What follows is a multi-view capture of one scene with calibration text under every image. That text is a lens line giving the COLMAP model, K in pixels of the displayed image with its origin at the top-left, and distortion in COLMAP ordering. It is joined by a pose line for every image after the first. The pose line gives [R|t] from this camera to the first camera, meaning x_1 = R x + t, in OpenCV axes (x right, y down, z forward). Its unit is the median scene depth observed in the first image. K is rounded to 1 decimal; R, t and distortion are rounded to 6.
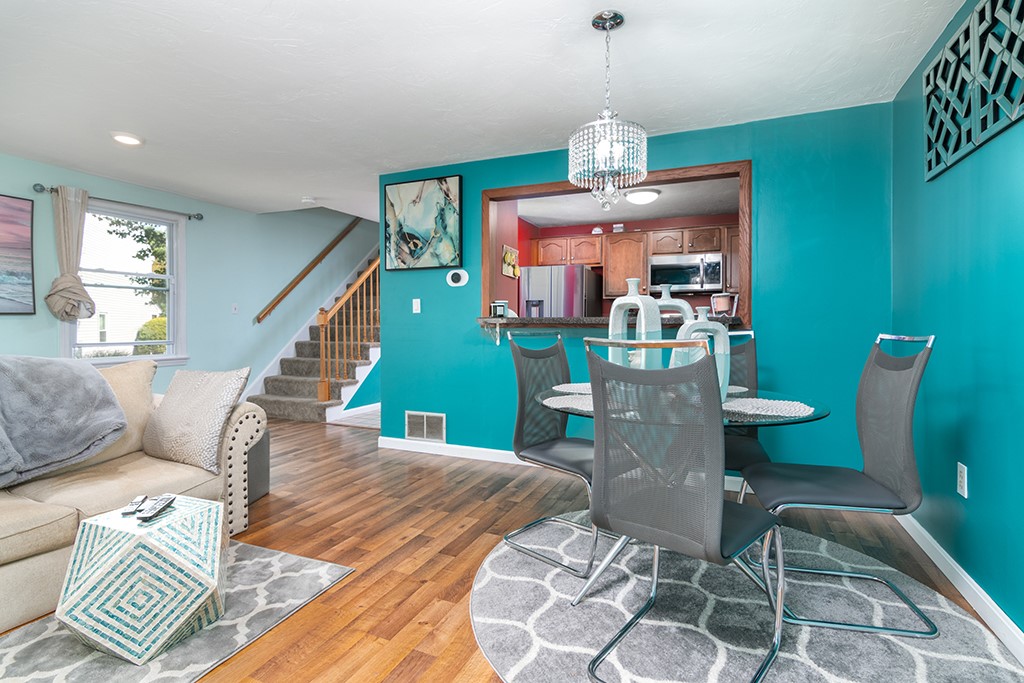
lens RADIAL K [[496.6, 0, 509.2], [0, 496.6, 331.4], [0, 0, 1]] dist [-0.001206, -0.000714]
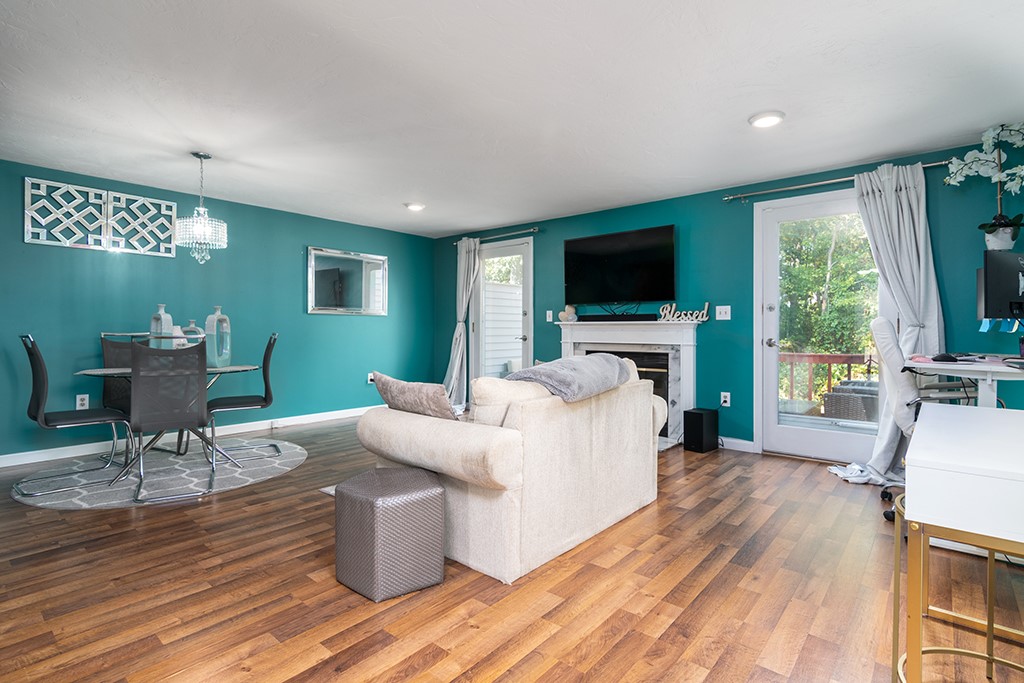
lens RADIAL K [[496.6, 0, 509.2], [0, 496.6, 331.4], [0, 0, 1]] dist [-0.001206, -0.000714]
pose [[-0.955742, -0.005603, 0.294154, -1.375880], [0.000199, 0.999806, 0.019690, -0.042265], [-0.294207, 0.018877, -0.955555, 2.383746]]
